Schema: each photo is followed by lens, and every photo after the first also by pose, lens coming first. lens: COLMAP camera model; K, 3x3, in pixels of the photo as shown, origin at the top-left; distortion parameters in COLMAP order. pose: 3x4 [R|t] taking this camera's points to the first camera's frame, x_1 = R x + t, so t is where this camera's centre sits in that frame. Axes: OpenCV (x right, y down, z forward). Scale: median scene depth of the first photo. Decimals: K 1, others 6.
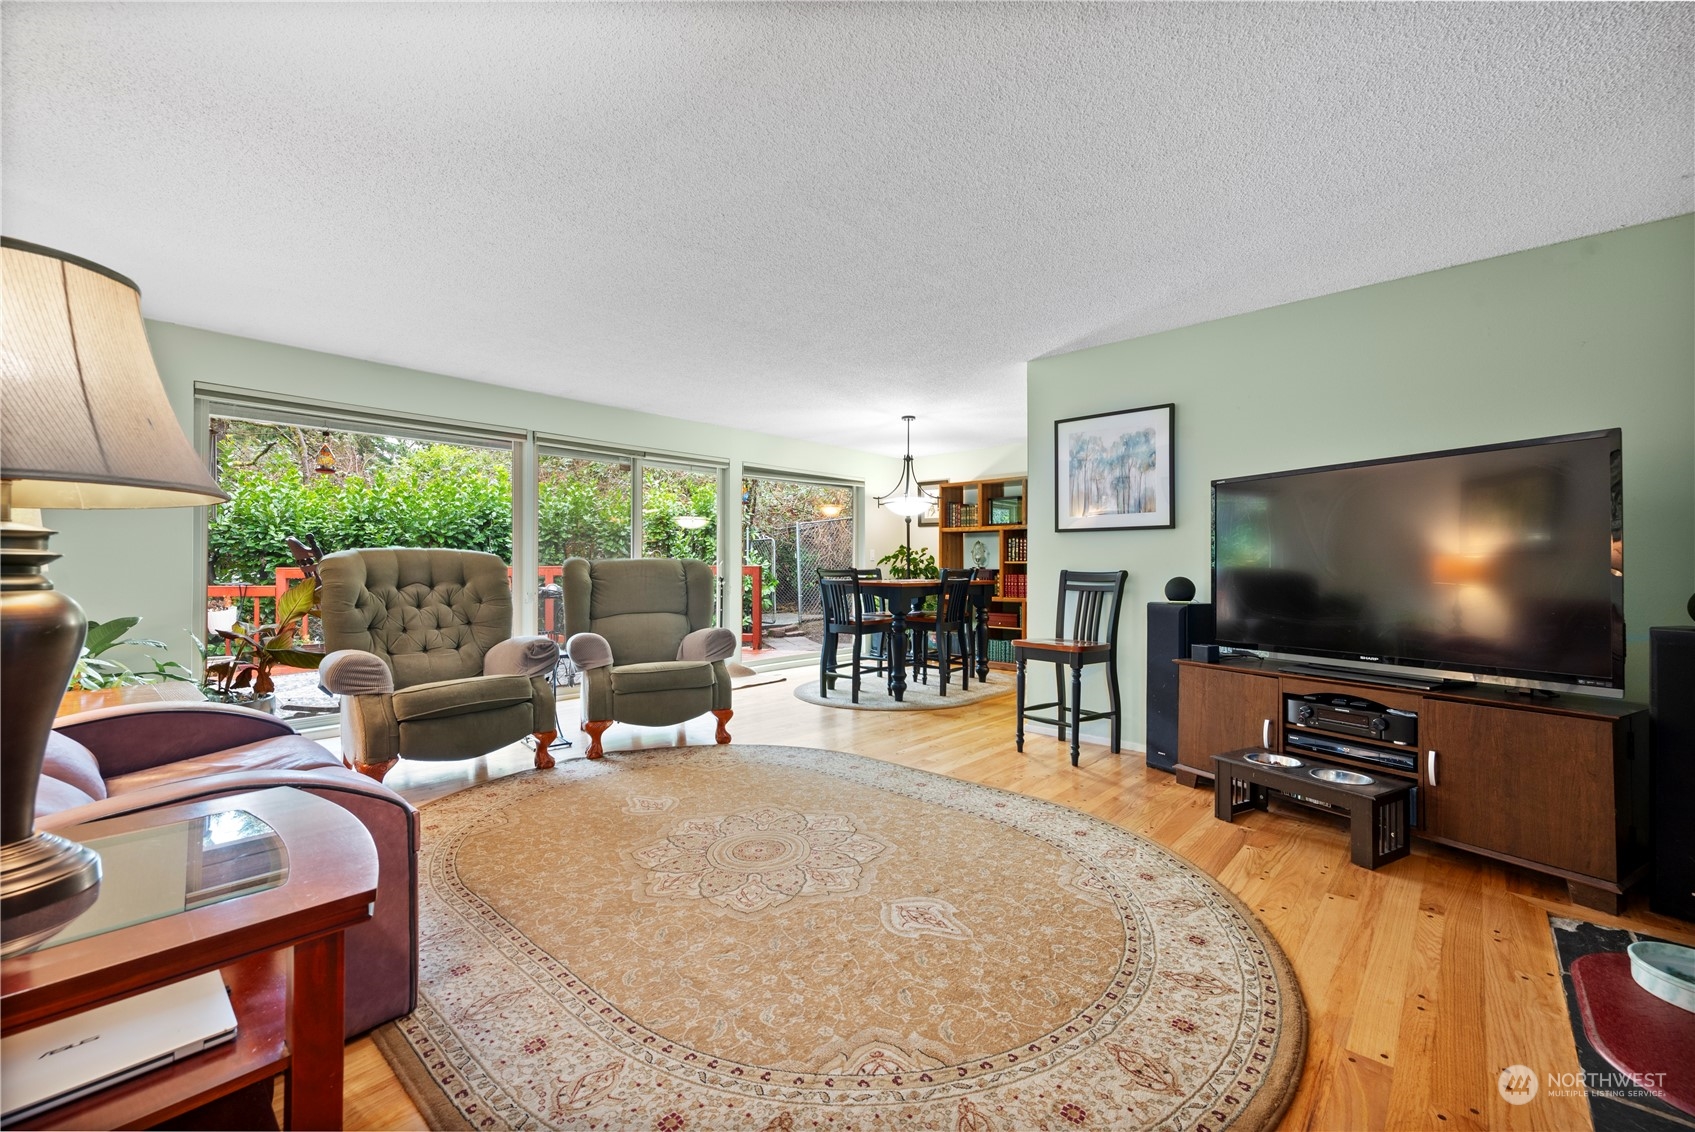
lens RADIAL K [[673.7, 0, 840.1], [0, 673.7, 562.7], [0, 0, 1]] dist [-0.001328, -0.000033]
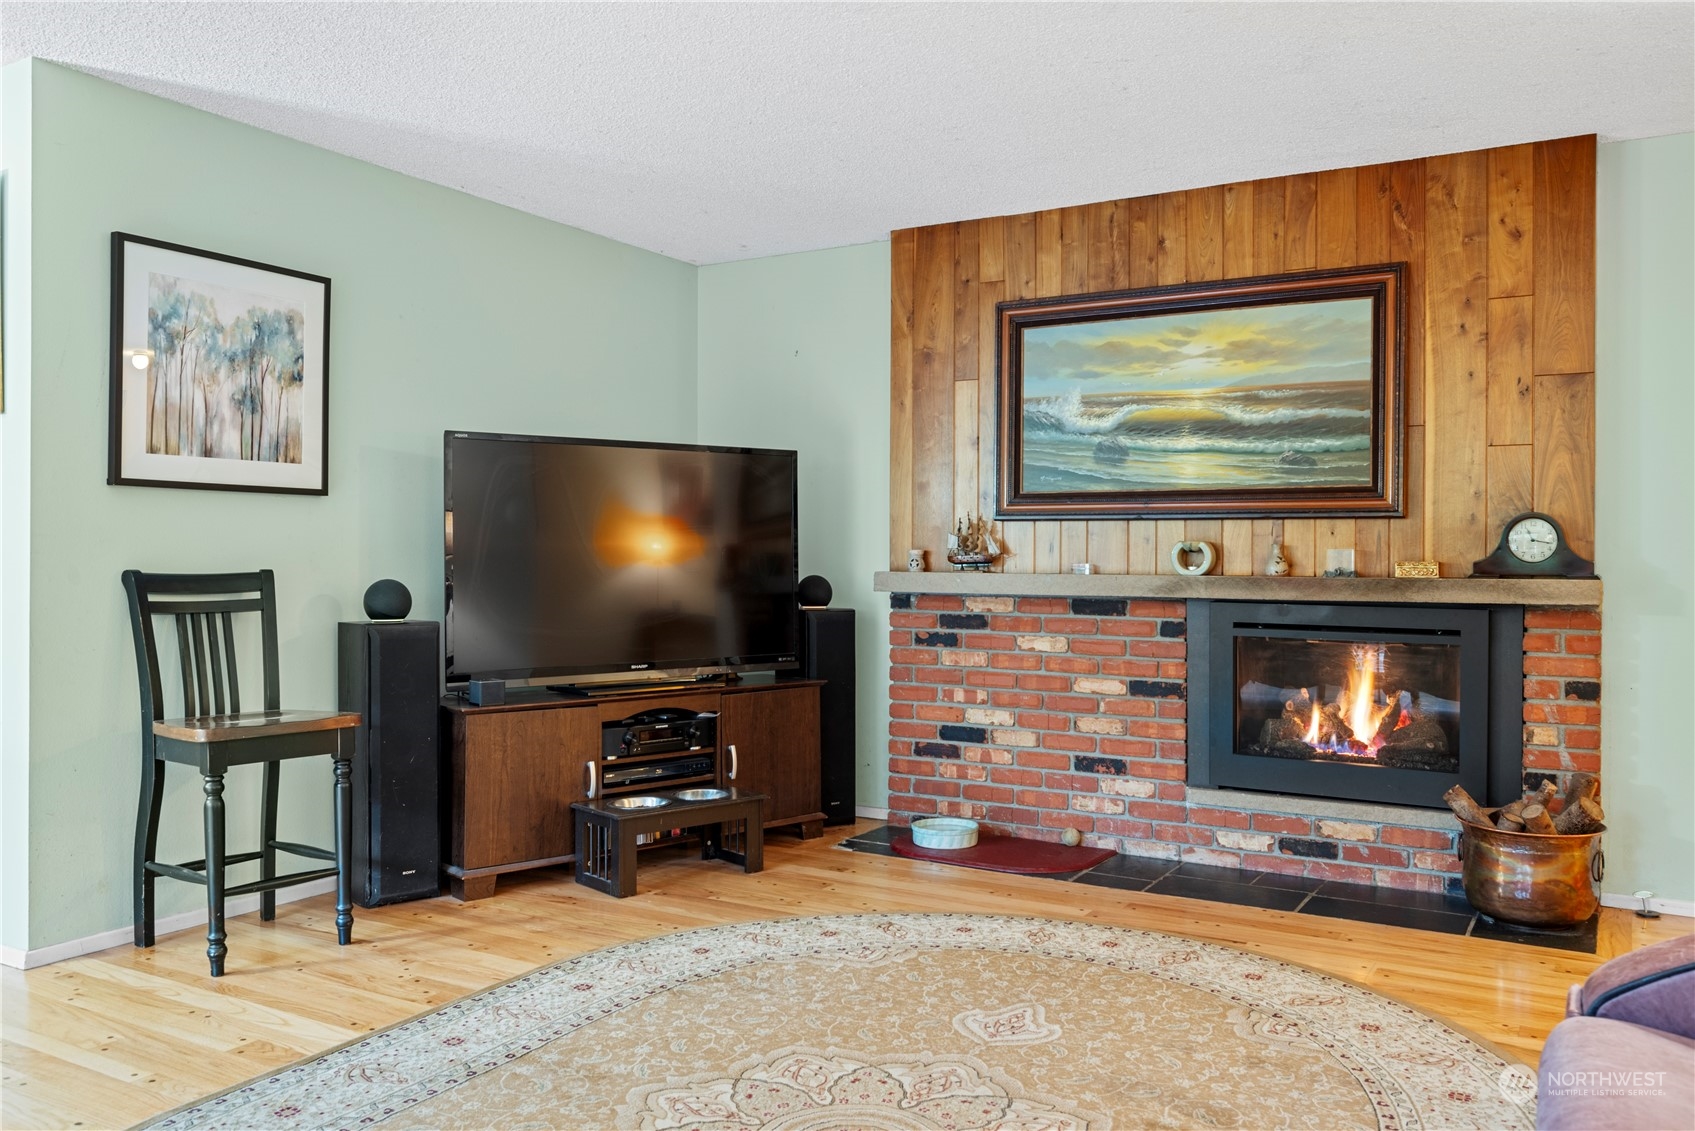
lens RADIAL K [[1313.8, 0, 838.3], [0, 1313.8, 562.1], [0, 0, 1]] dist [0.004138, -0.004094]
pose [[-0.200863, -0.005303, 0.979605, -0.927478], [-0.010532, 0.999939, 0.003253, -0.003474], [-0.979563, -0.009664, -0.200907, 1.061764]]
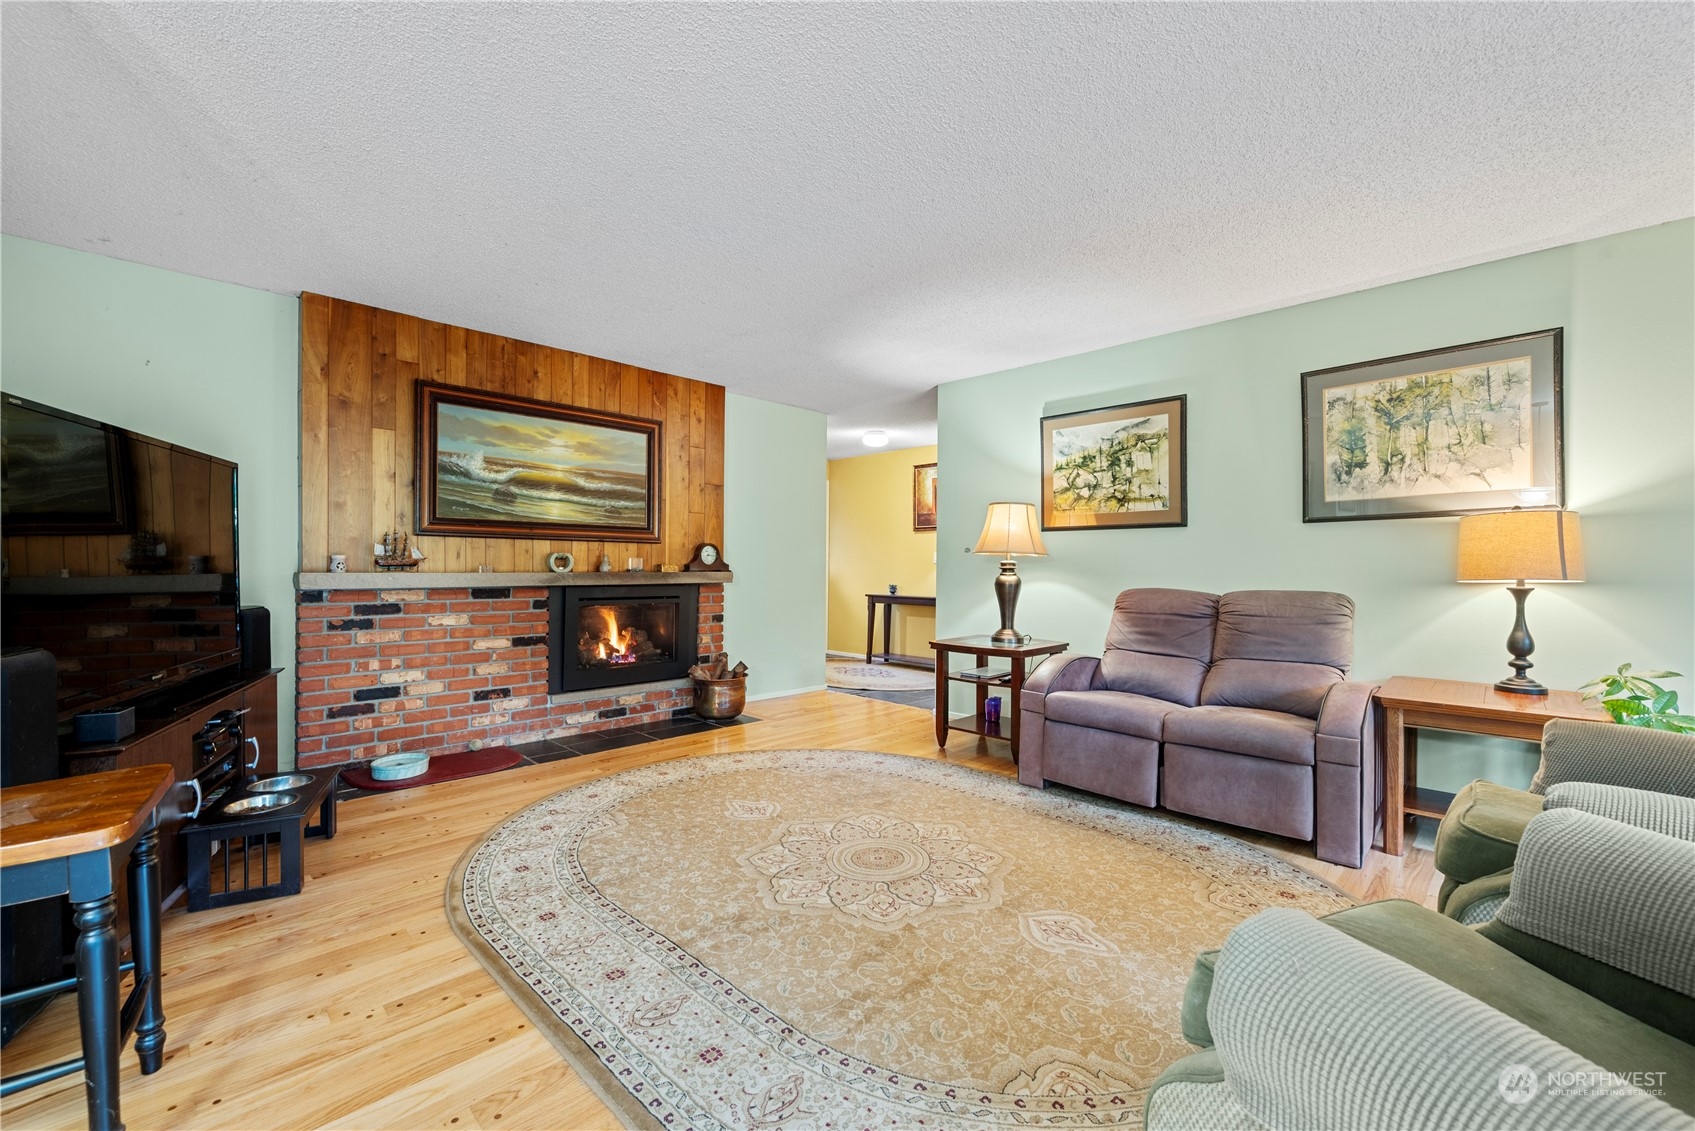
lens RADIAL K [[703.7, 0, 841.8], [0, 703.7, 571.0], [0, 0, 1]] dist [0.002000, 0.000378]
pose [[-0.999082, -0.007379, 0.042190, -0.095012], [-0.007257, 0.999969, 0.003052, 0.001895], [-0.042211, 0.002743, -0.999105, 1.785867]]
